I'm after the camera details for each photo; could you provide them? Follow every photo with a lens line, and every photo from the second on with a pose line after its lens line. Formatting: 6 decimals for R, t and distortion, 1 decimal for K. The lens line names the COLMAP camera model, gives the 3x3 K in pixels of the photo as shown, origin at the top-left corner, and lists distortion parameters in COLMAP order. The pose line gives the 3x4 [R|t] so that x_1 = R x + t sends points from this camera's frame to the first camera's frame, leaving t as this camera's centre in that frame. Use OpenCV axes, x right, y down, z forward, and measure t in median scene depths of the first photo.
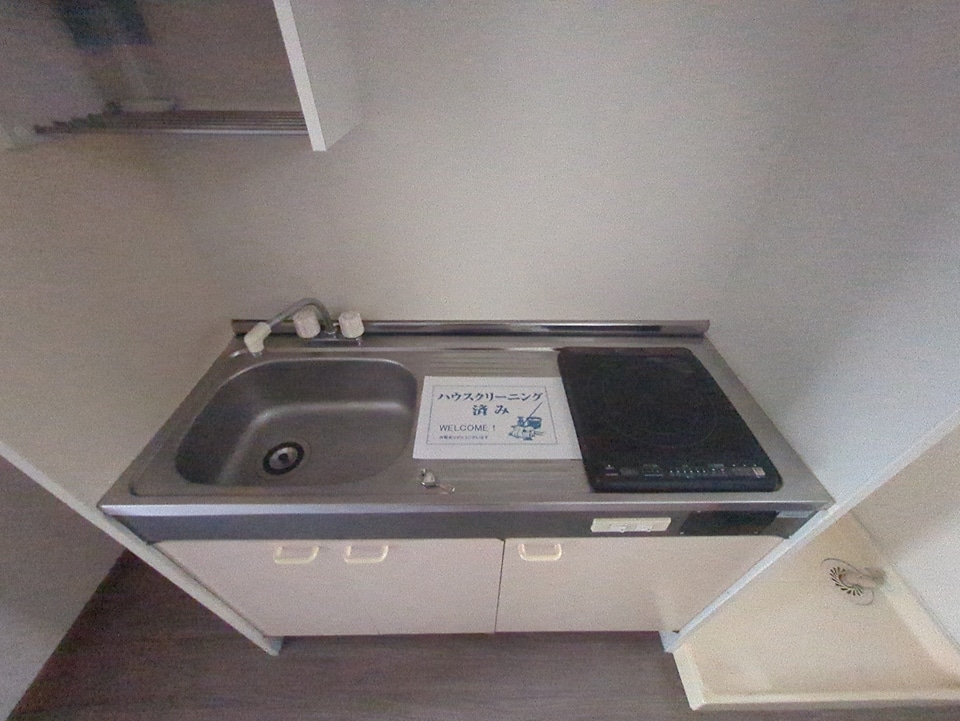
lens RADIAL K [[377.4, 0, 489.3], [0, 377.4, 365.6], [0, 0, 1]] dist [-0.003364, 0.000344]
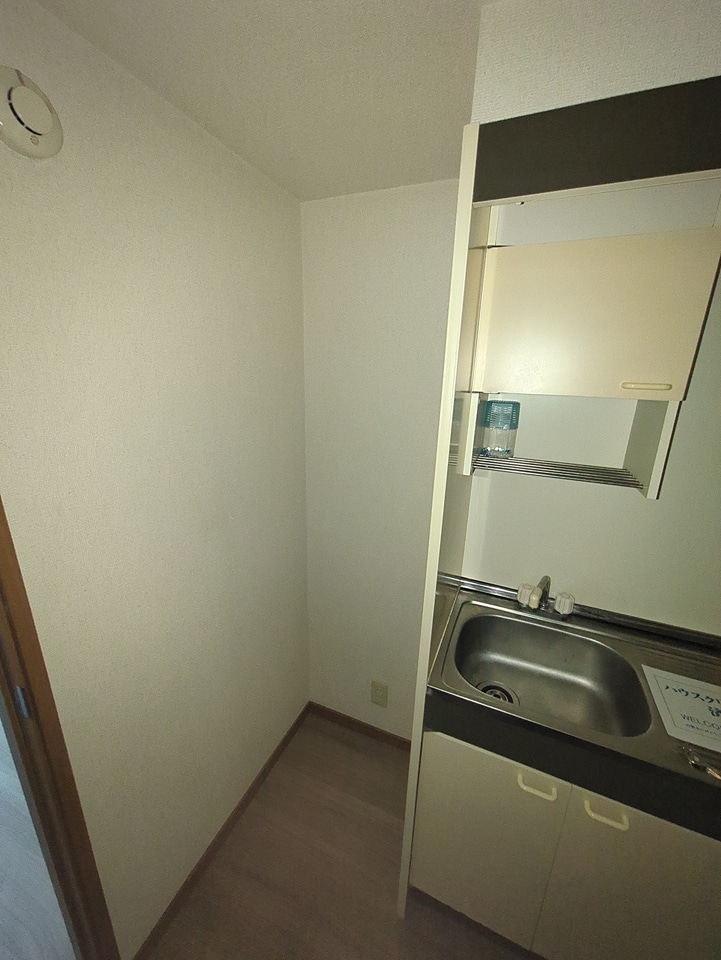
lens RADIAL K [[377.4, 0, 360.2], [0, 377.4, 488.1], [0, 0, 1]] dist [-0.003364, 0.000344]
pose [[0.906146, 0.129899, -0.402524, -0.538851], [-0.279003, 0.898833, -0.338018, 0.166302], [0.317894, 0.418599, 0.850716, -0.493381]]
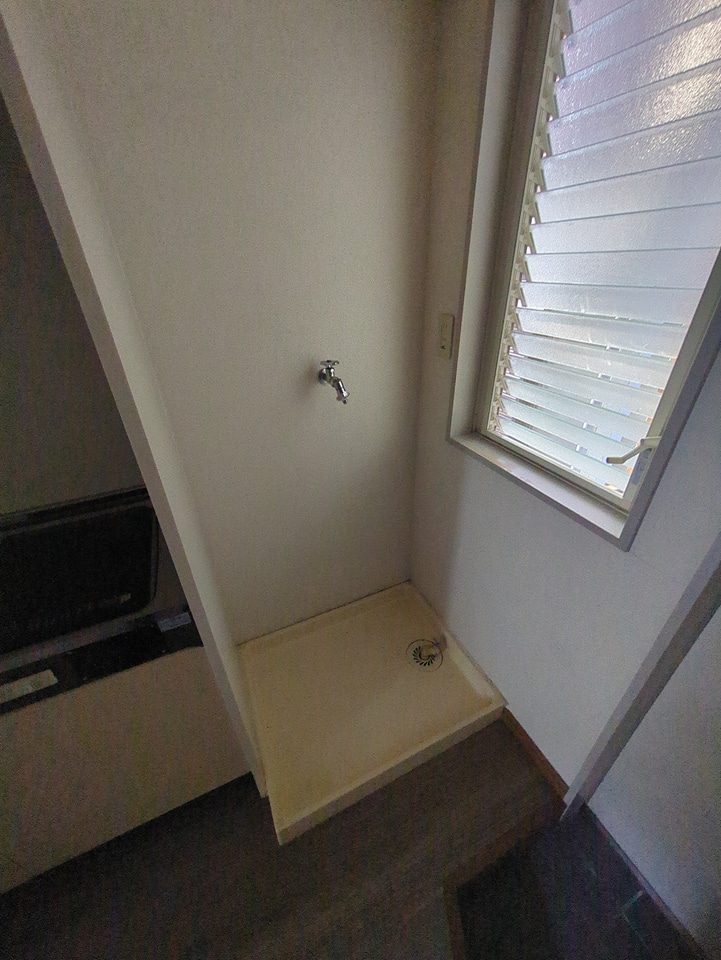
lens RADIAL K [[377.4, 0, 368.2], [0, 377.4, 481.6], [0, 0, 1]] dist [-0.003364, 0.000344]
pose [[0.916637, -0.236035, 0.322590, 0.783712], [0.286226, 0.950927, -0.117528, 0.206710], [-0.279019, 0.200064, 0.939214, -0.256934]]
